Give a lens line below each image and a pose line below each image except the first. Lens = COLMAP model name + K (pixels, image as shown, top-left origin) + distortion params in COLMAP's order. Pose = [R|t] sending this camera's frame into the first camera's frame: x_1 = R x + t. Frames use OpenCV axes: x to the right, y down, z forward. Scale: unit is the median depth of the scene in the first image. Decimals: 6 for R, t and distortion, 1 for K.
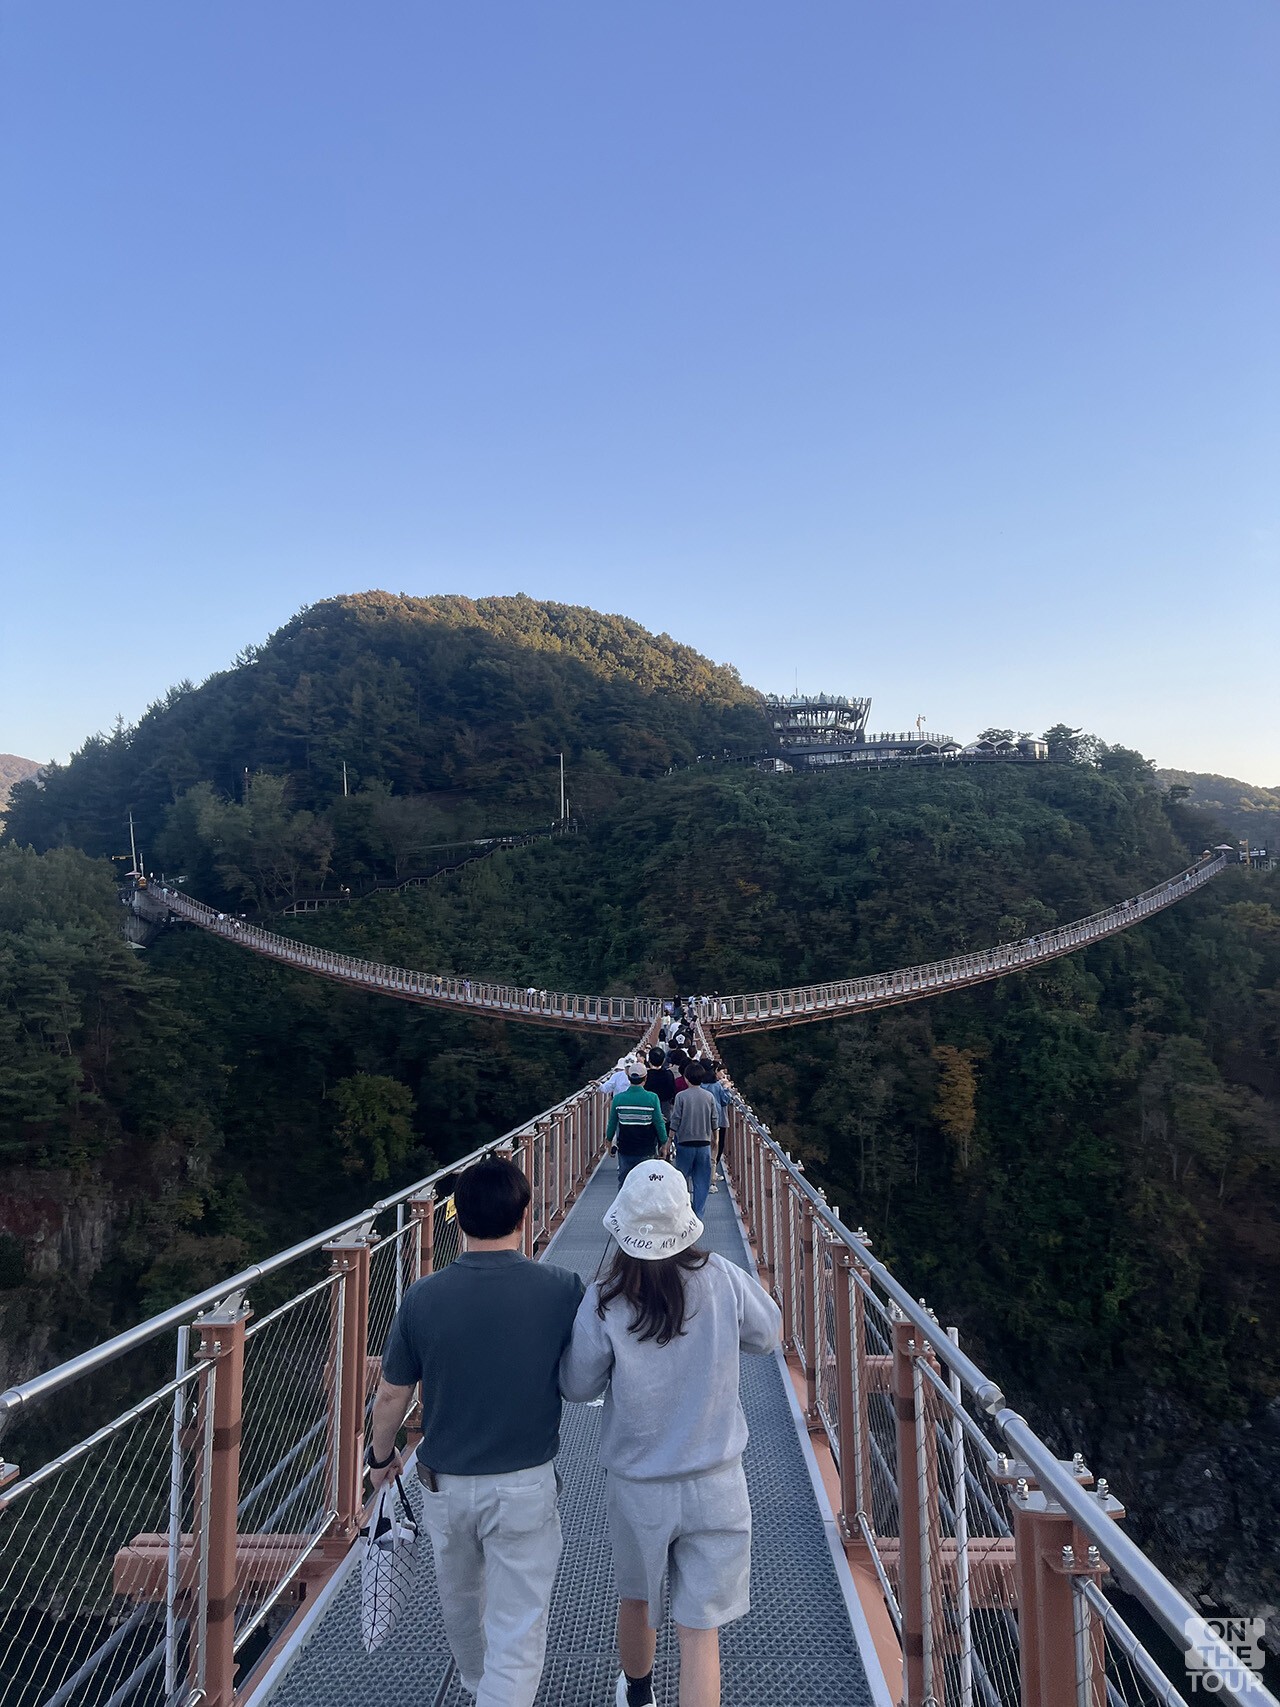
lens RADIAL K [[1292.5, 0, 649.4], [0, 1292.5, 847.8], [0, 0, 1]] dist [0.017076, -0.009383]
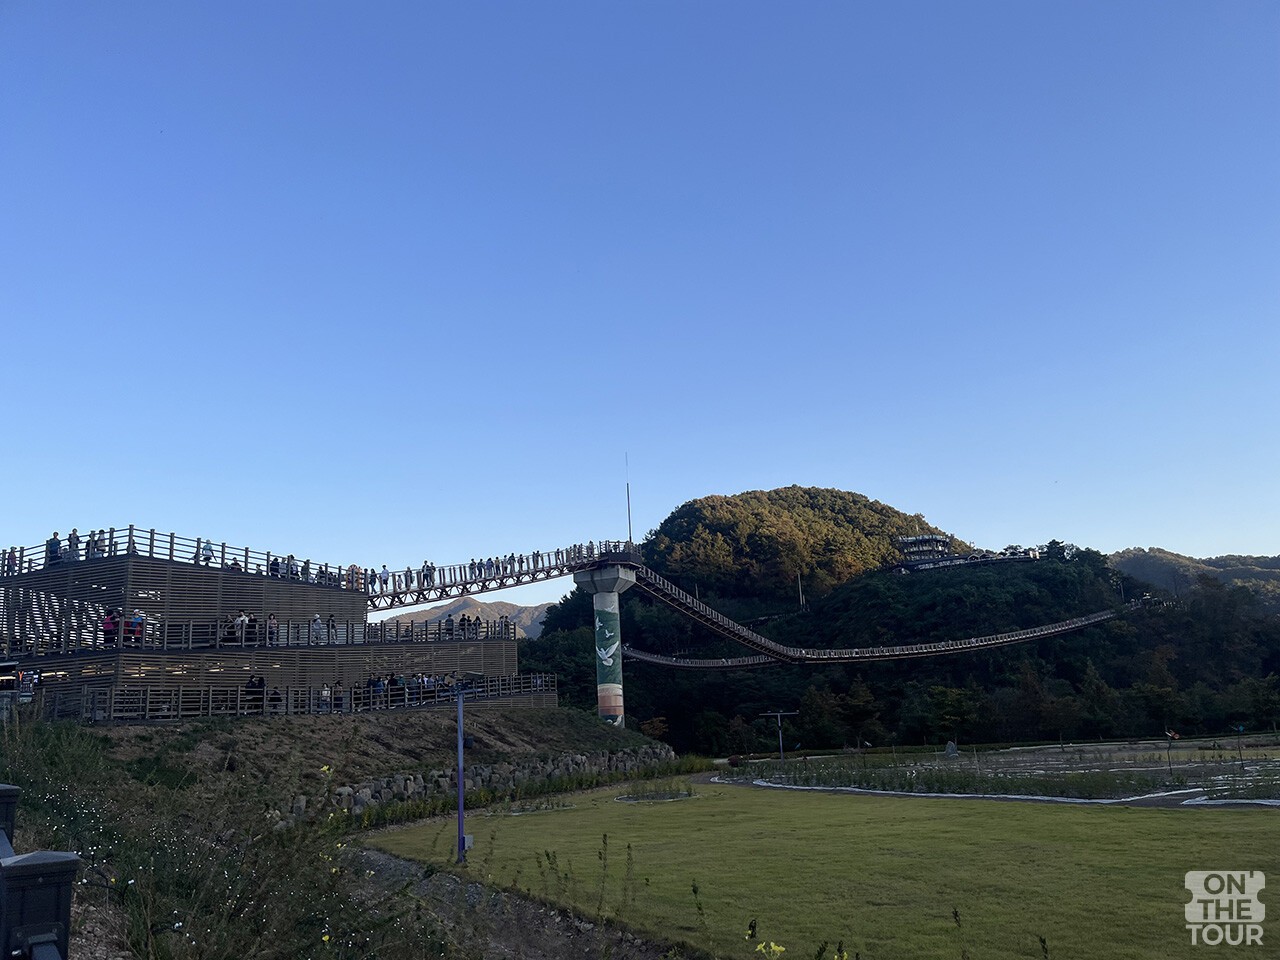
lens RADIAL K [[969.2, 0, 638.6], [0, 969.2, 477.0], [0, 0, 1]] dist [0.017076, -0.009383]
pose [[0.949006, -0.103447, -0.297801, 0.174916], [0.049236, 0.981673, -0.184101, 0.051288], [0.311388, 0.160050, 0.936708, -0.579312]]
